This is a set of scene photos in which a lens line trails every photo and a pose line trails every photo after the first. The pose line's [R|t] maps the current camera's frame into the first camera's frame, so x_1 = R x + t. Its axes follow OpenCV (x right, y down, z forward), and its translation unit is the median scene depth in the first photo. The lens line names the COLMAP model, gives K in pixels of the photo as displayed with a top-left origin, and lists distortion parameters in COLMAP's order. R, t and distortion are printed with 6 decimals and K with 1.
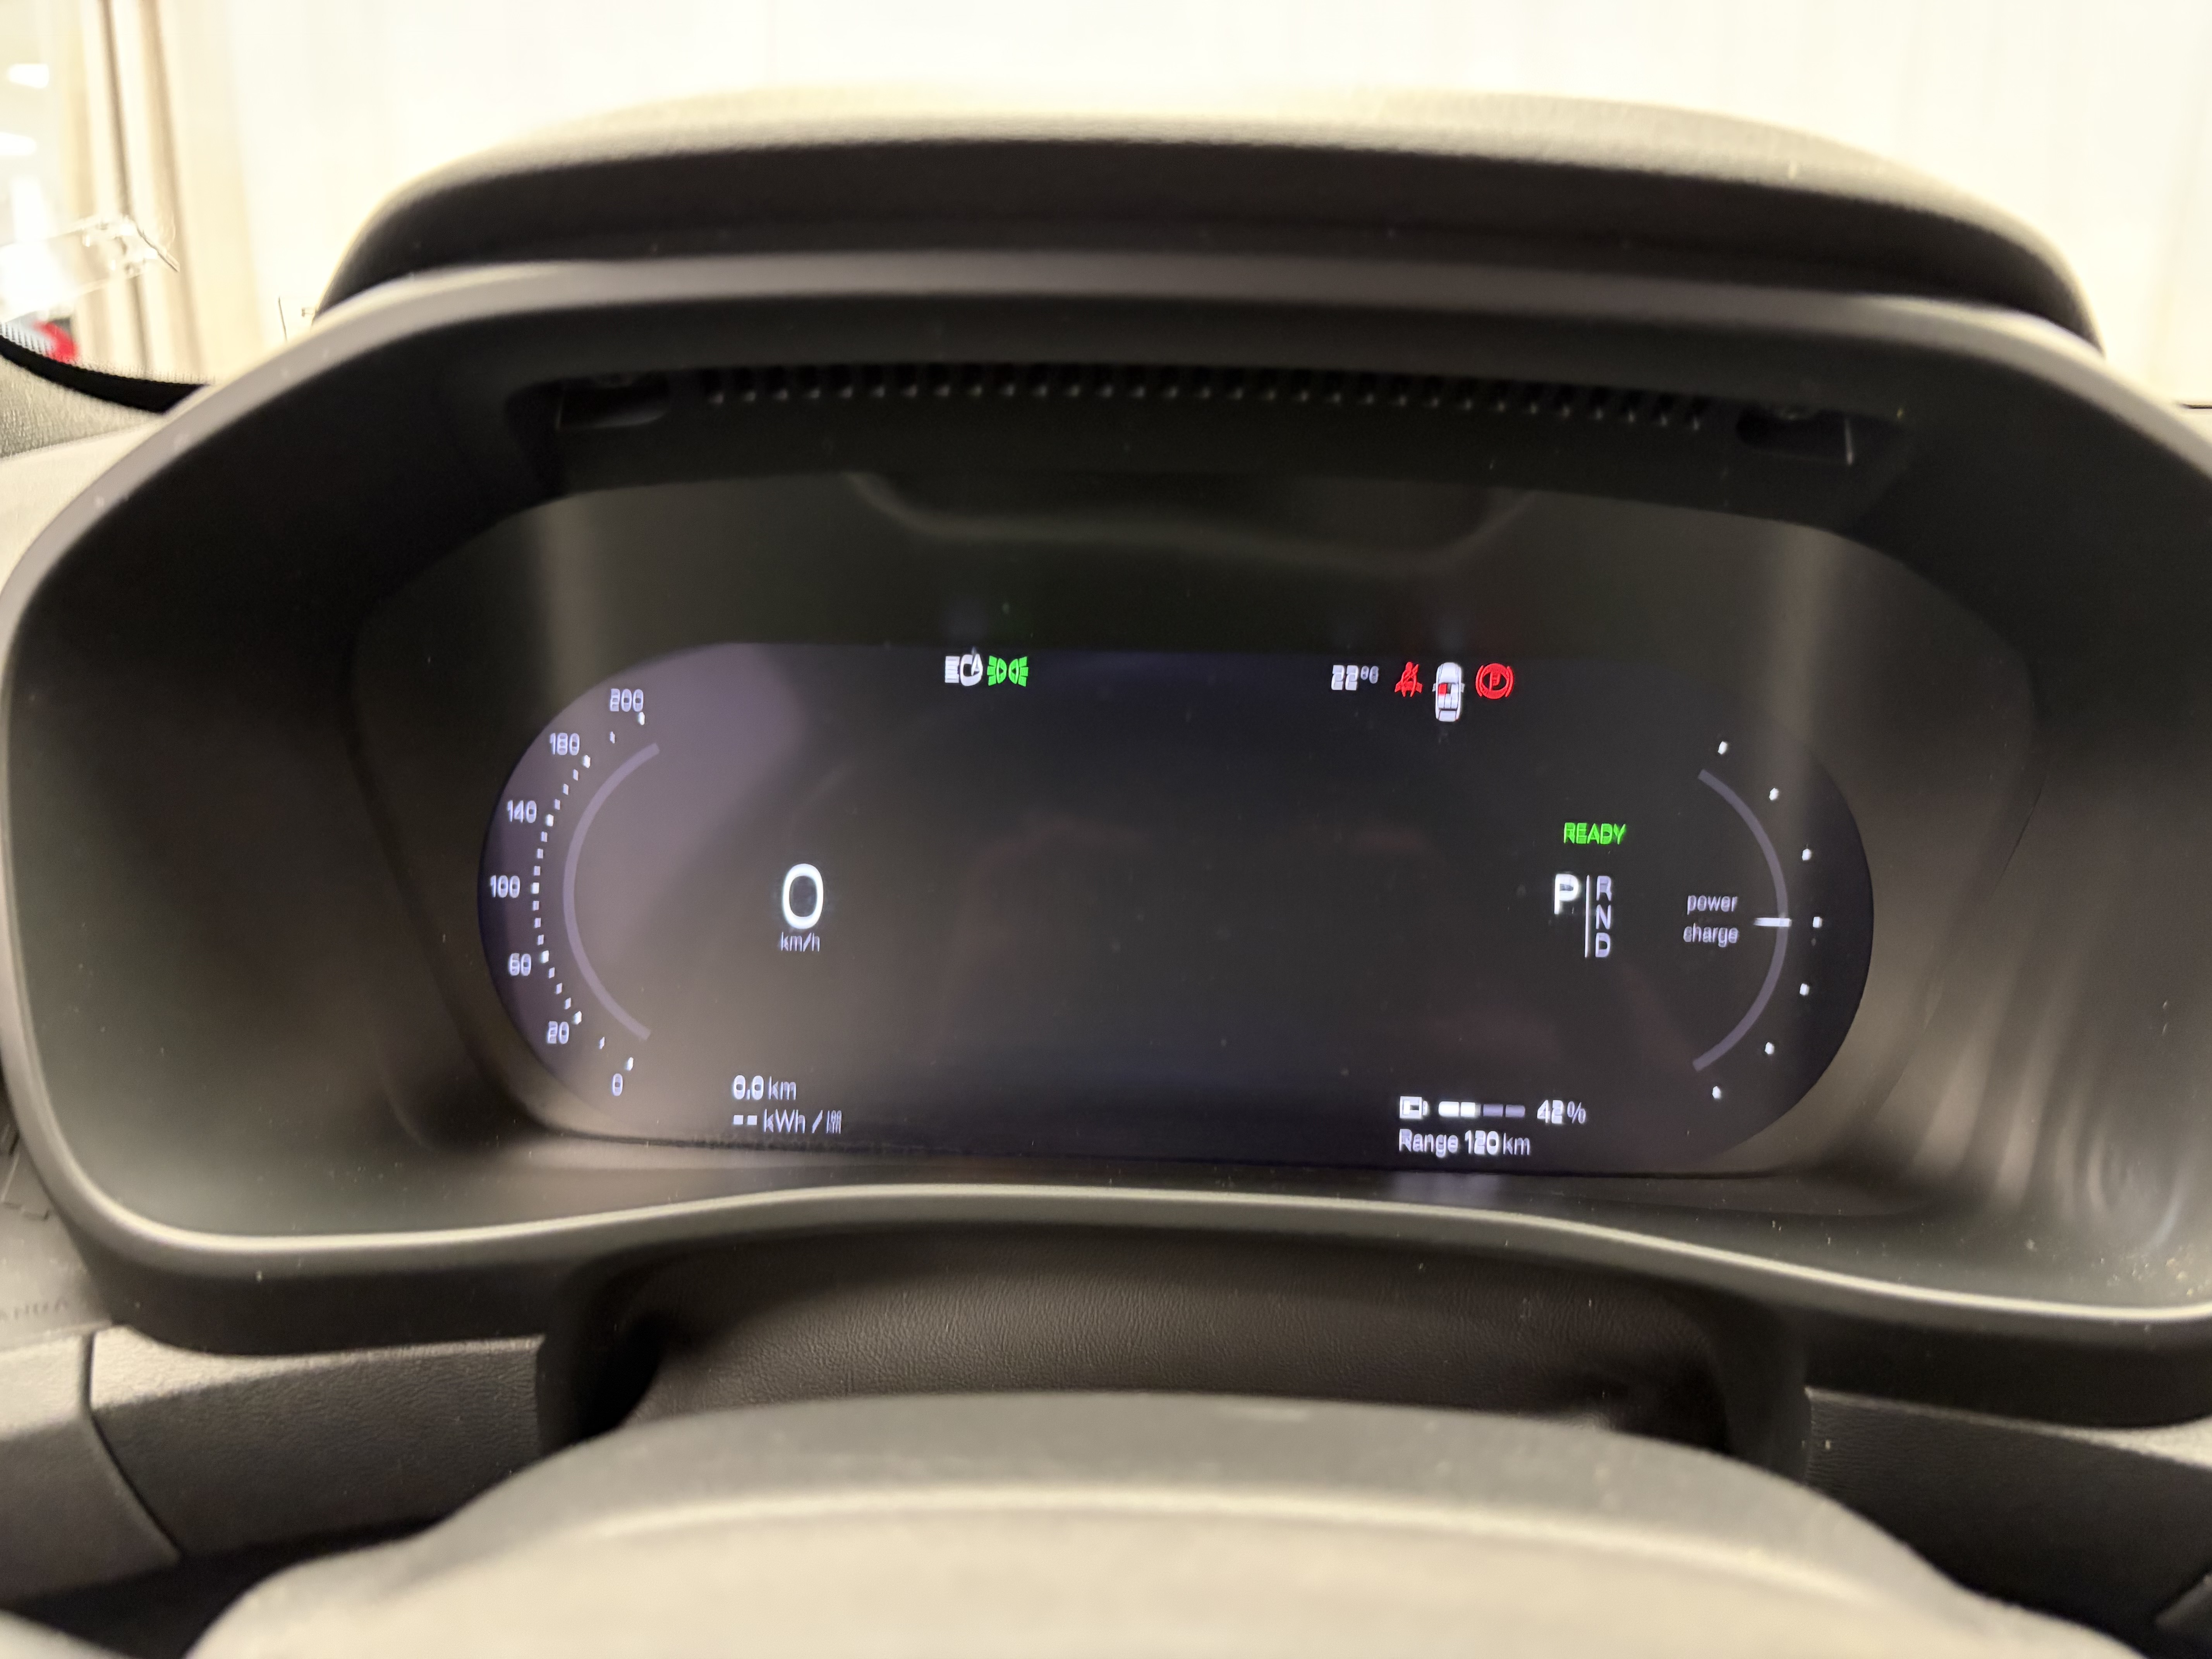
lens RADIAL K [[1692.1, 0, 1097.4], [0, 1692.1, 838.9], [0, 0, 1]] dist [0.066445, -0.070265]
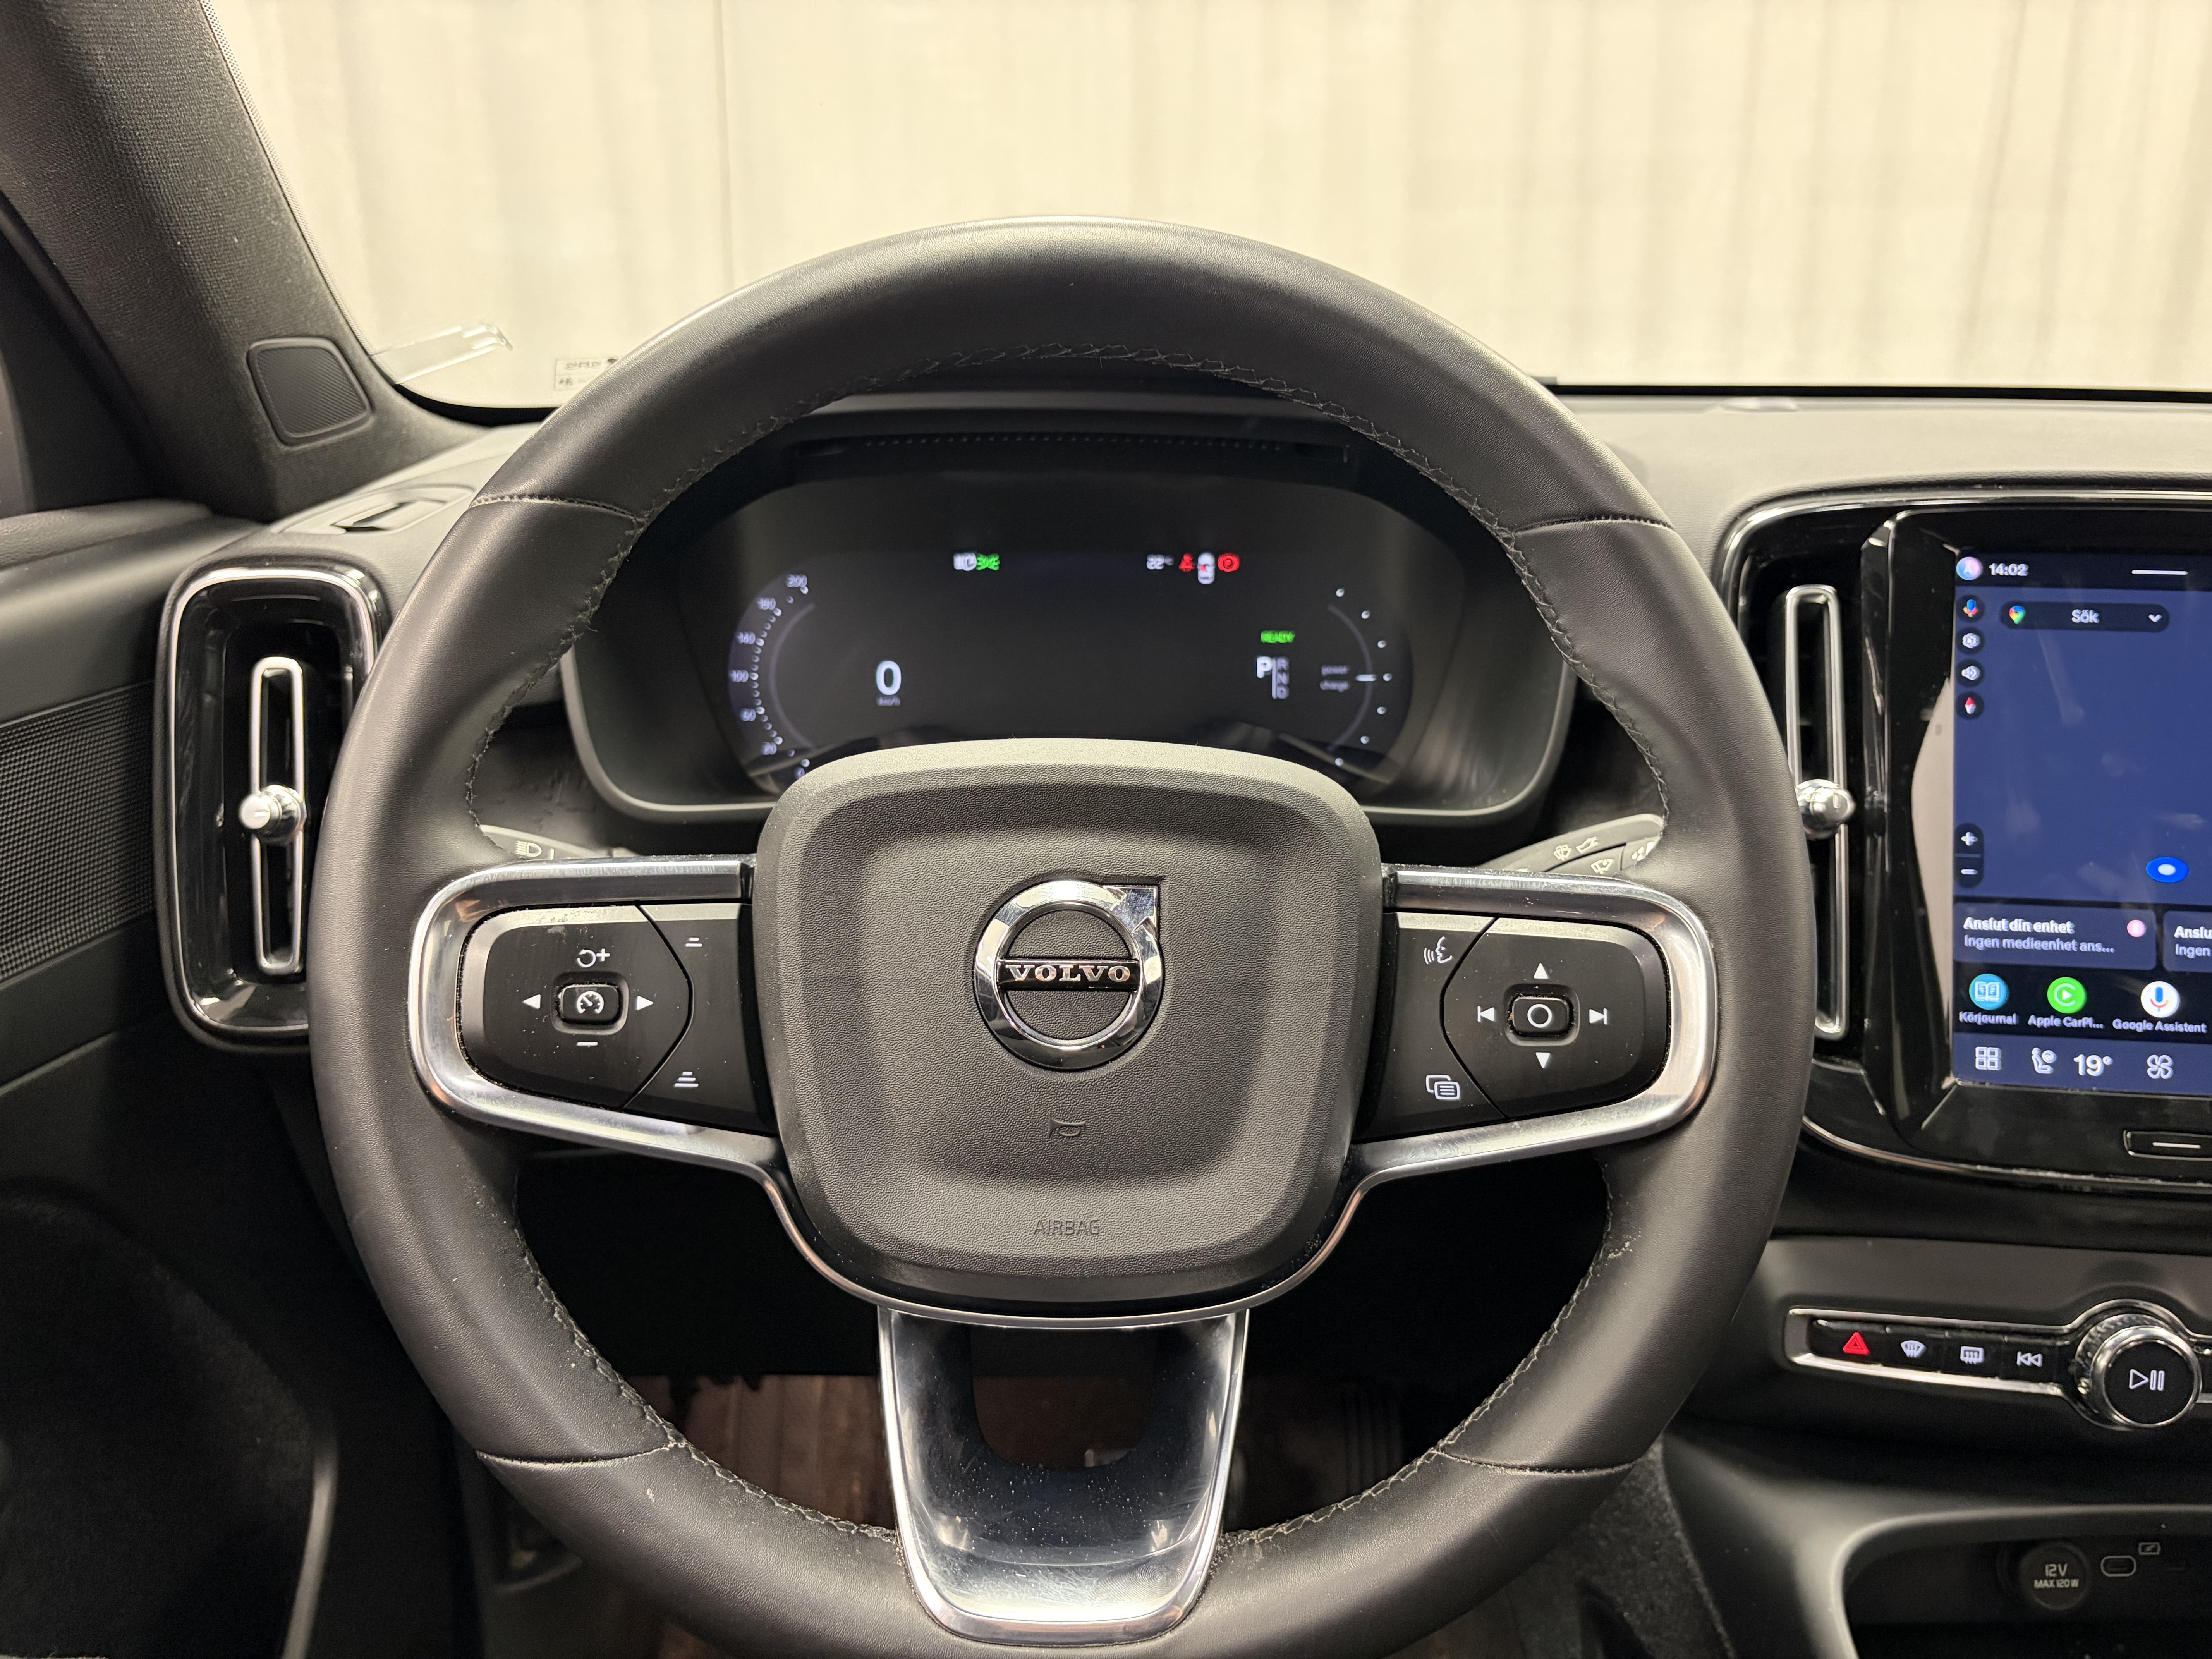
lens RADIAL K [[1662.7, 0, 1115.1], [0, 1662.7, 837.2], [0, 0, 1]] dist [0.062190, -0.101966]
pose [[0.999102, -0.025681, 0.033694, 0.022949], [0.023895, 0.998341, 0.052380, 0.126298], [-0.034984, -0.051528, 0.998059, -0.996398]]
